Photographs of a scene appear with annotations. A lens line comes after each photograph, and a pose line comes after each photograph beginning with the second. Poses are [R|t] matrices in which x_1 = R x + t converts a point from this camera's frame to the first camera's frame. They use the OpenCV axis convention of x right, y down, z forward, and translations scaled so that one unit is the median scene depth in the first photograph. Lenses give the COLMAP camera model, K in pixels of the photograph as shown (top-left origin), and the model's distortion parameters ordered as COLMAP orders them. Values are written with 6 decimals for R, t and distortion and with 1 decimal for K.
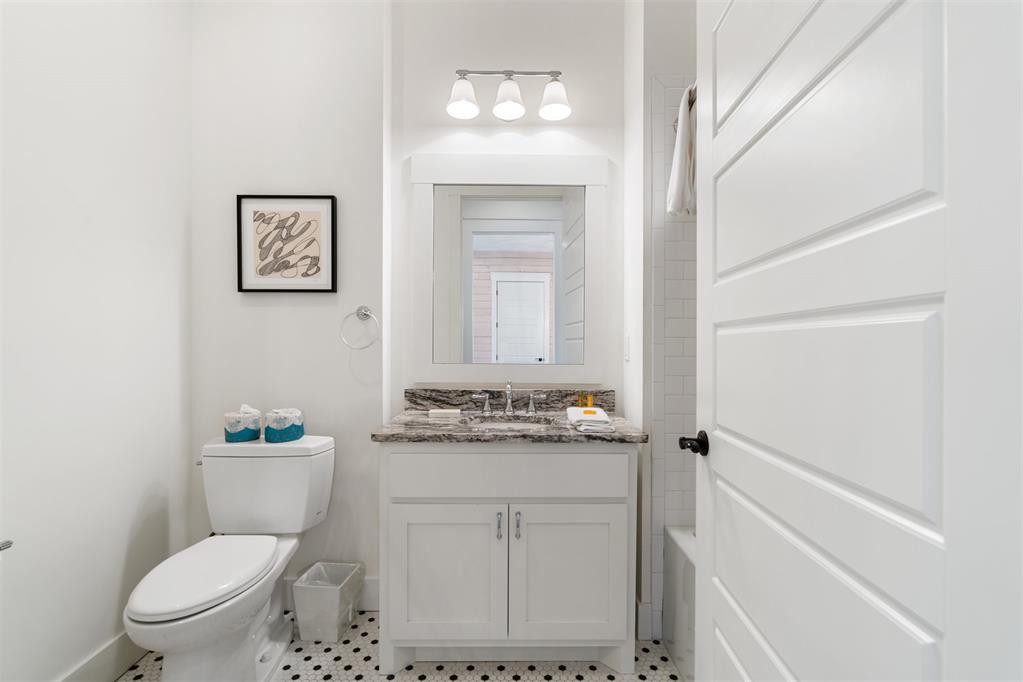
lens RADIAL K [[463.2, 0, 513.2], [0, 463.2, 334.5], [0, 0, 1]] dist [-0.001322, 0.001298]
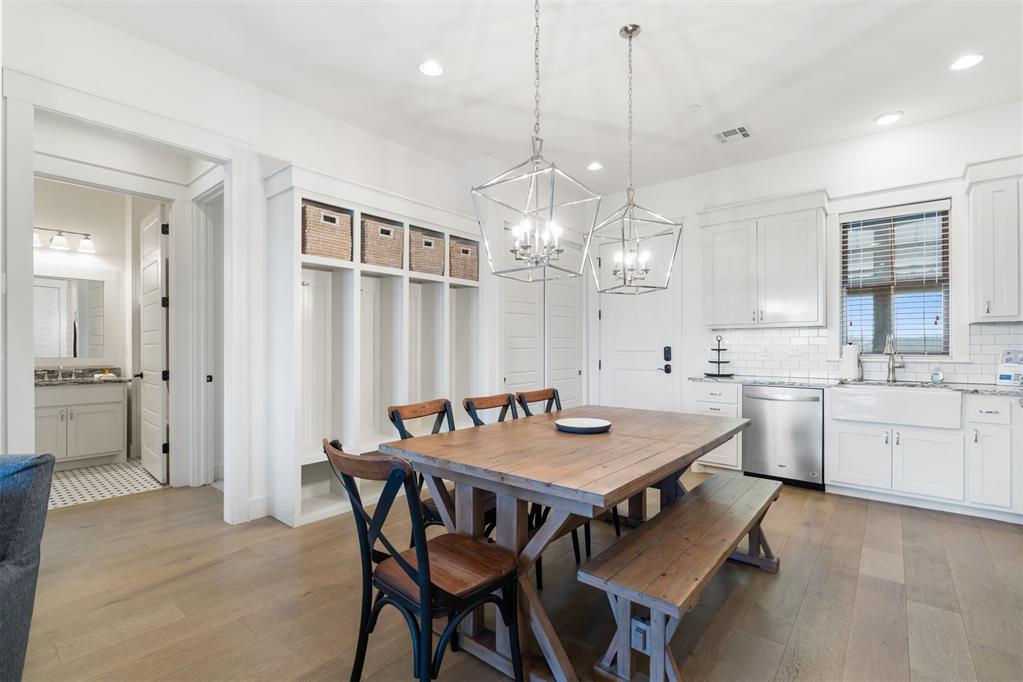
lens RADIAL K [[463.2, 0, 516.8], [0, 463.2, 339.7], [0, 0, 1]] dist [-0.001322, 0.001298]
pose [[0.651302, -0.006710, 0.758789, -0.274719], [-0.016081, 0.999614, 0.022642, -0.114831], [-0.758648, -0.026948, 0.650943, -2.198269]]
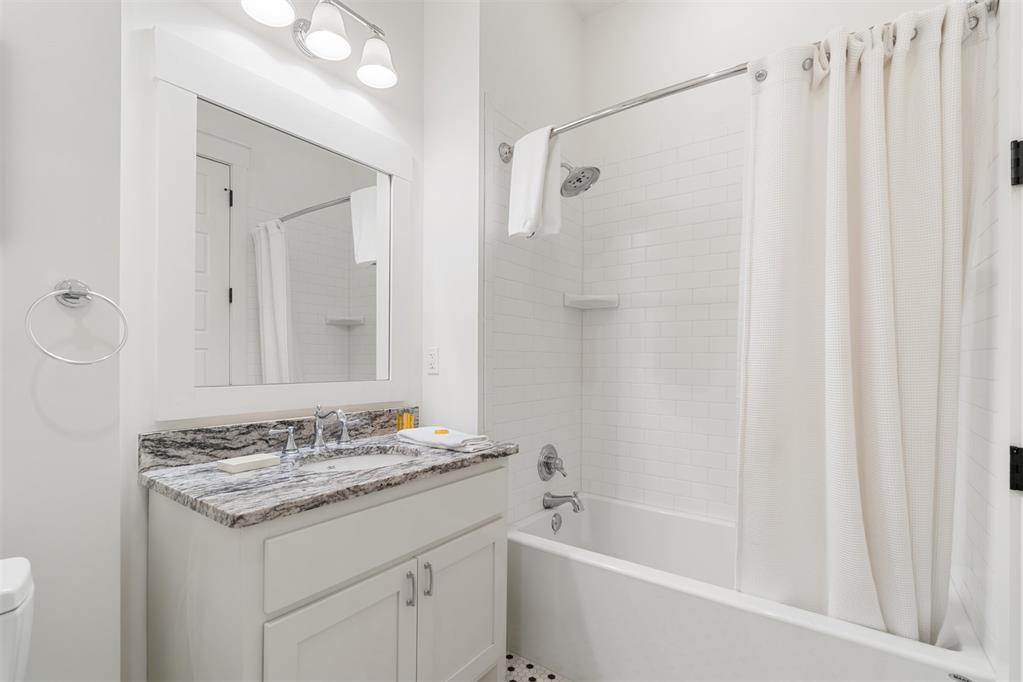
lens RADIAL K [[463.2, 0, 508.9], [0, 463.2, 348.9], [0, 0, 1]] dist [-0.001322, 0.001298]
pose [[0.611257, 0.015556, 0.791279, -0.414161], [-0.017672, 0.999826, -0.006005, 0.008204], [-0.791235, -0.010313, 0.611425, 0.299959]]
